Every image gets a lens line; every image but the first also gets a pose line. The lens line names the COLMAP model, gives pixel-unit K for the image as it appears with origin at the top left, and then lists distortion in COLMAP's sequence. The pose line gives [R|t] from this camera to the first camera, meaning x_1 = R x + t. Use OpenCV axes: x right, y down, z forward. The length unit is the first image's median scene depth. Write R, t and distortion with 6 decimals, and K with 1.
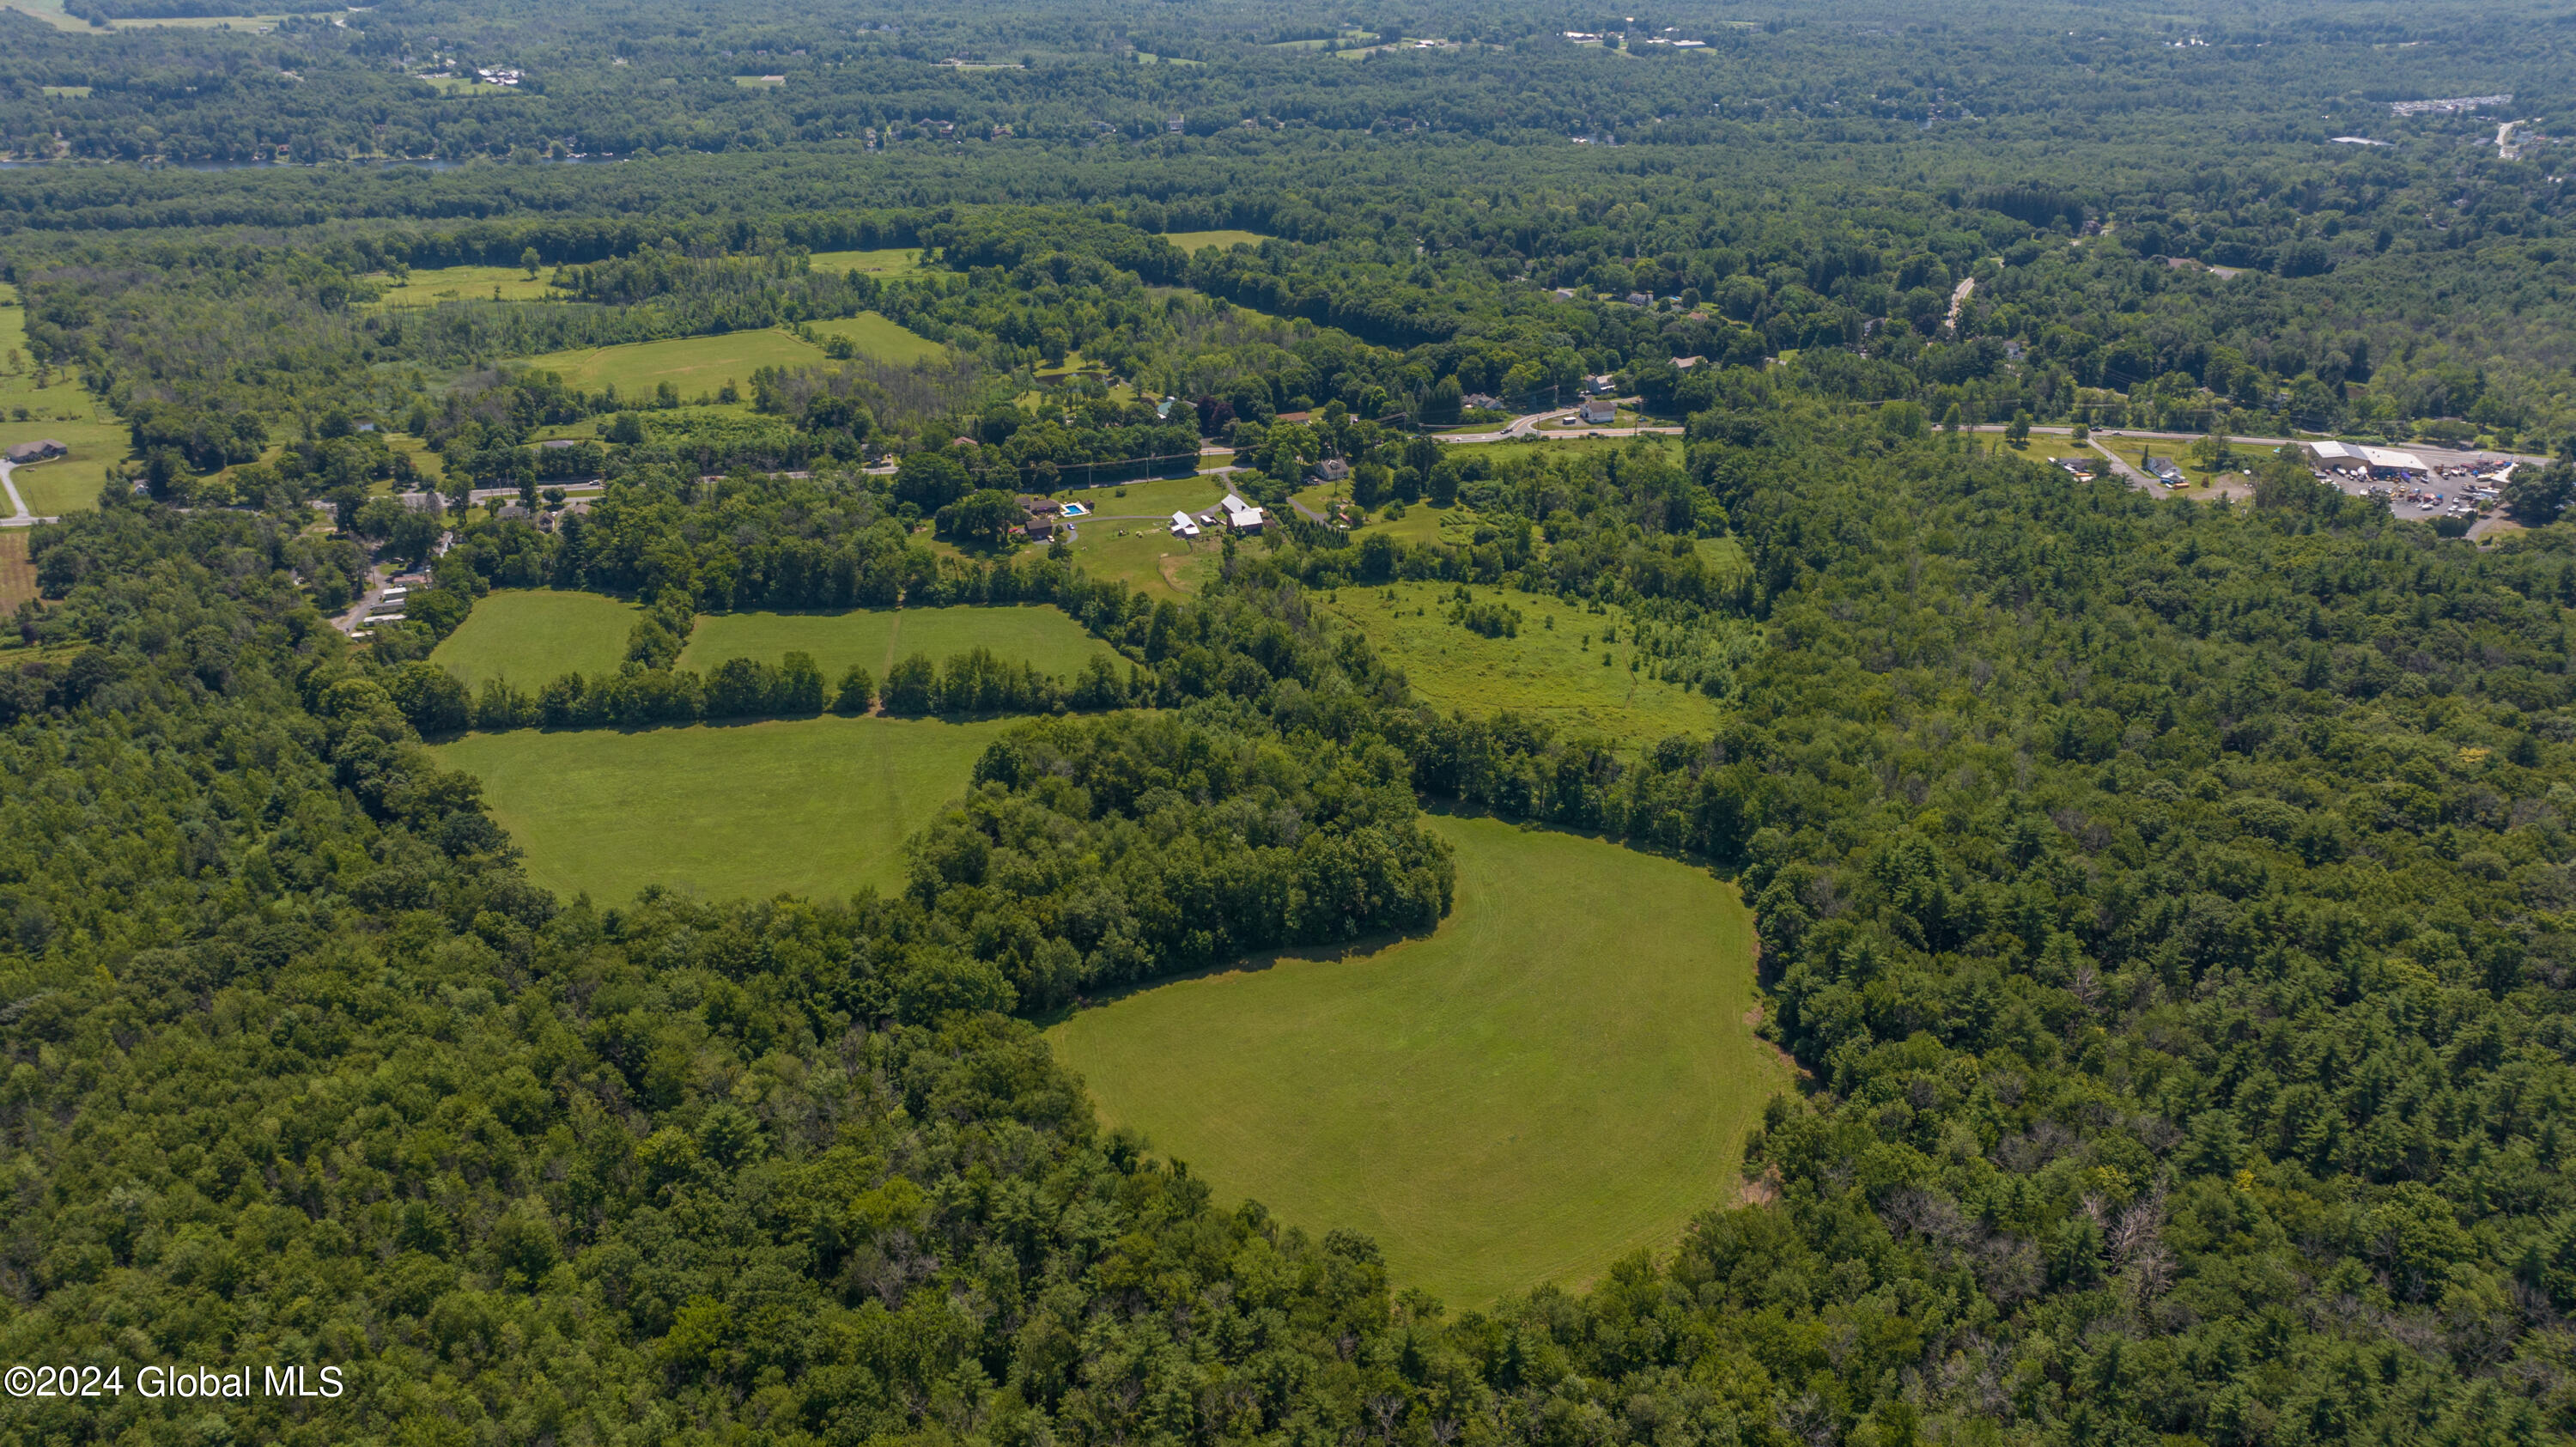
lens RADIAL K [[1803.6, 0, 1293.1], [0, 1803.6, 733.2], [0, 0, 1]] dist [-0.037189, 0.039254]
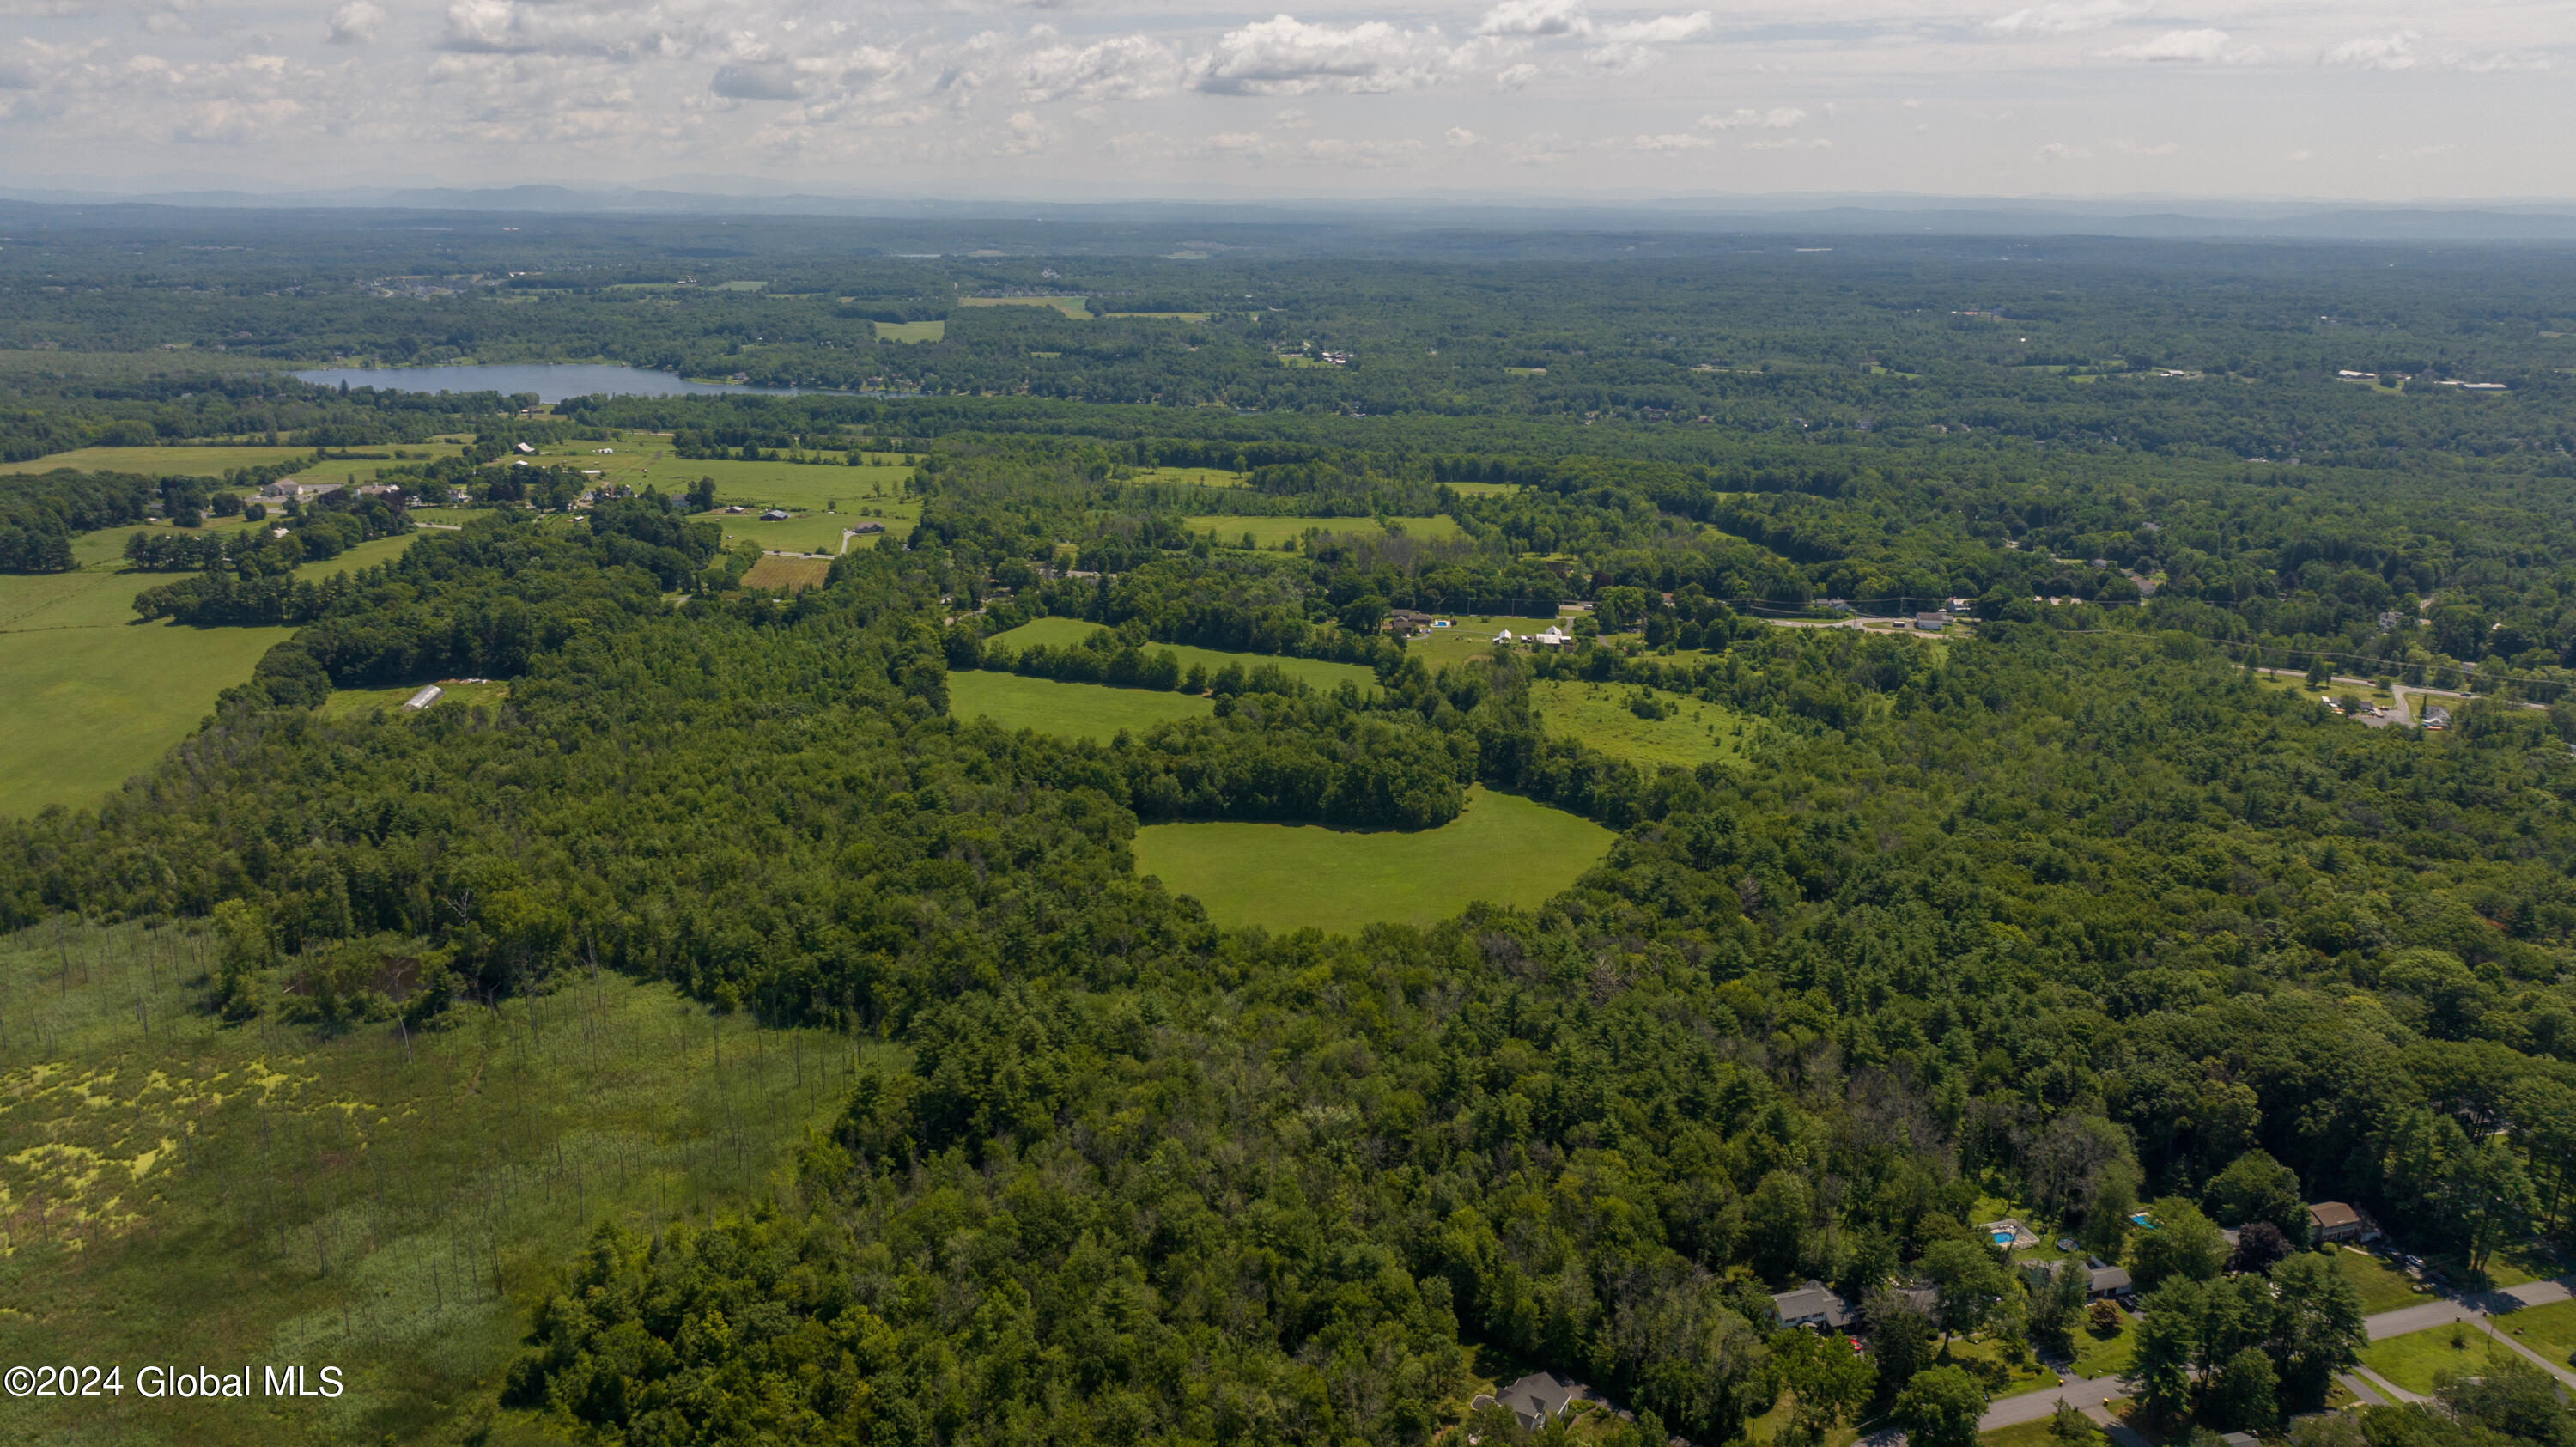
lens RADIAL K [[1803.6, 0, 1287.4], [0, 1803.6, 715.1], [0, 0, 1]] dist [-0.037189, 0.039254]
pose [[0.881348, 0.129655, -0.454330, 0.458997], [-0.209363, 0.969218, -0.129549, 0.163852], [0.423548, 0.209298, 0.881363, -0.272760]]
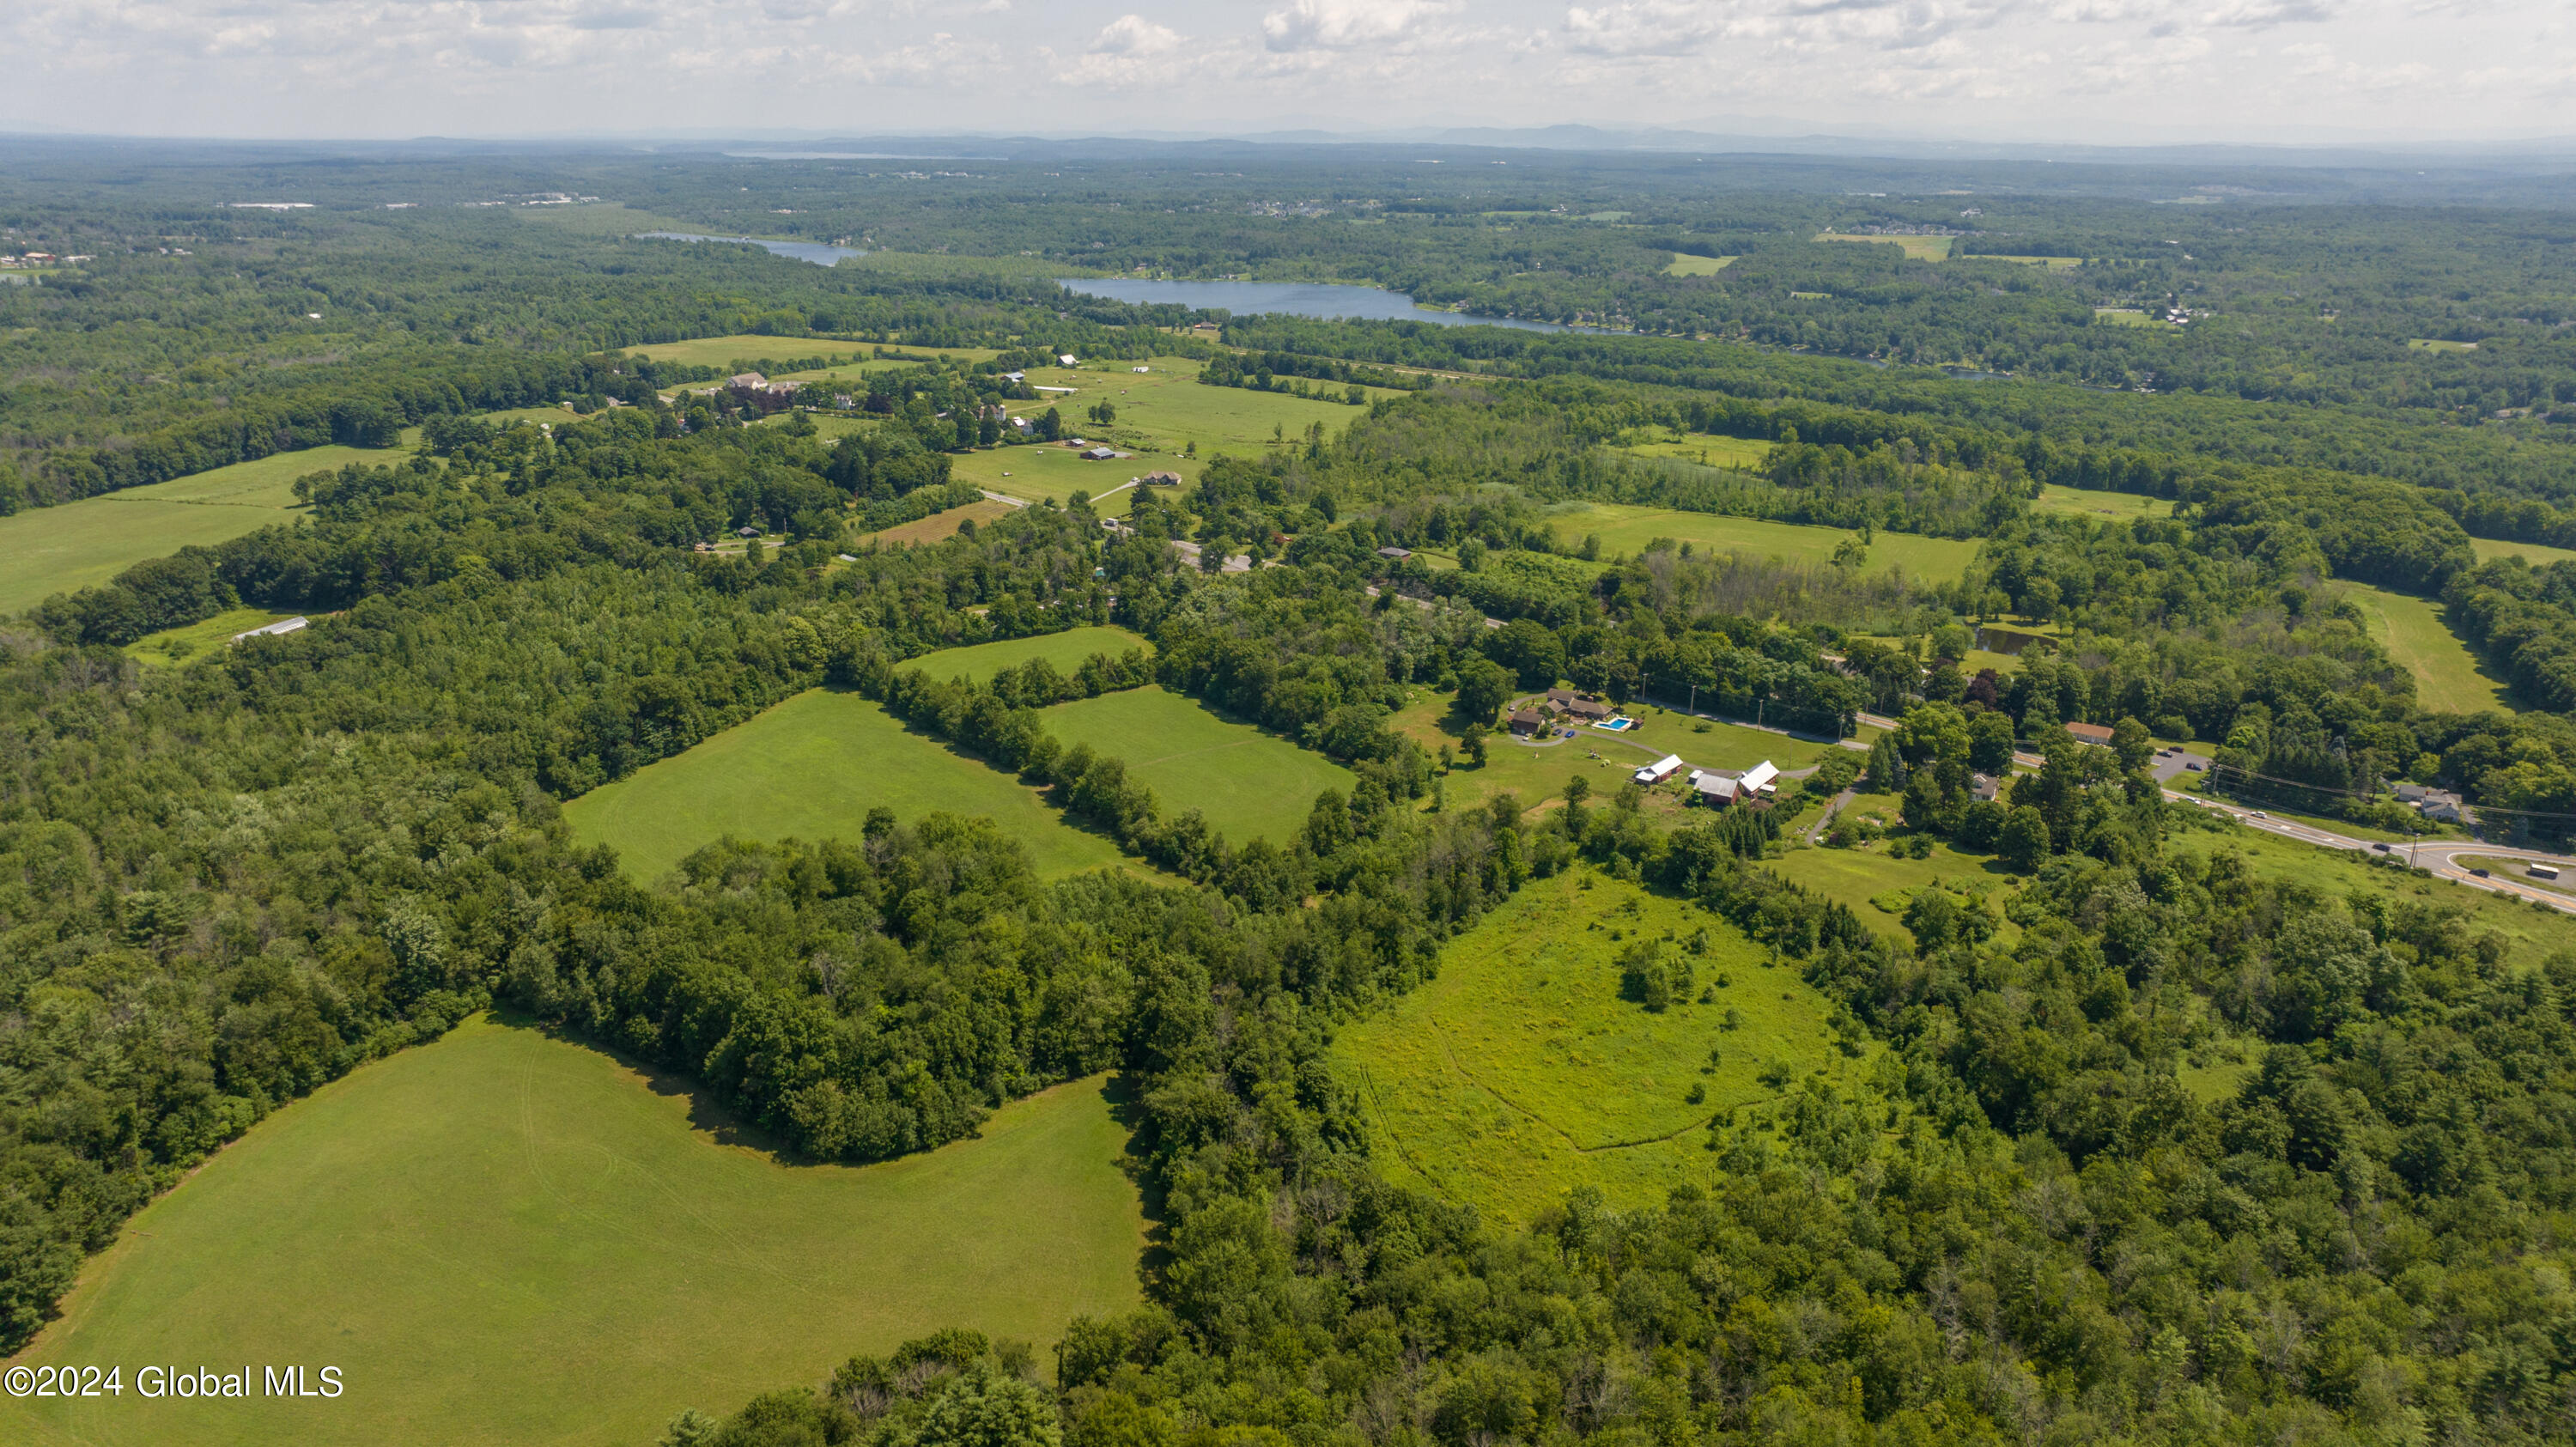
lens RADIAL K [[1803.6, 0, 1283.7], [0, 1803.6, 724.8], [0, 0, 1]] dist [-0.037189, 0.039254]
pose [[0.506240, 0.263337, -0.821204, 0.531084], [-0.380897, 0.922600, 0.061044, -0.130555], [0.773718, 0.281891, 0.567361, 0.475550]]
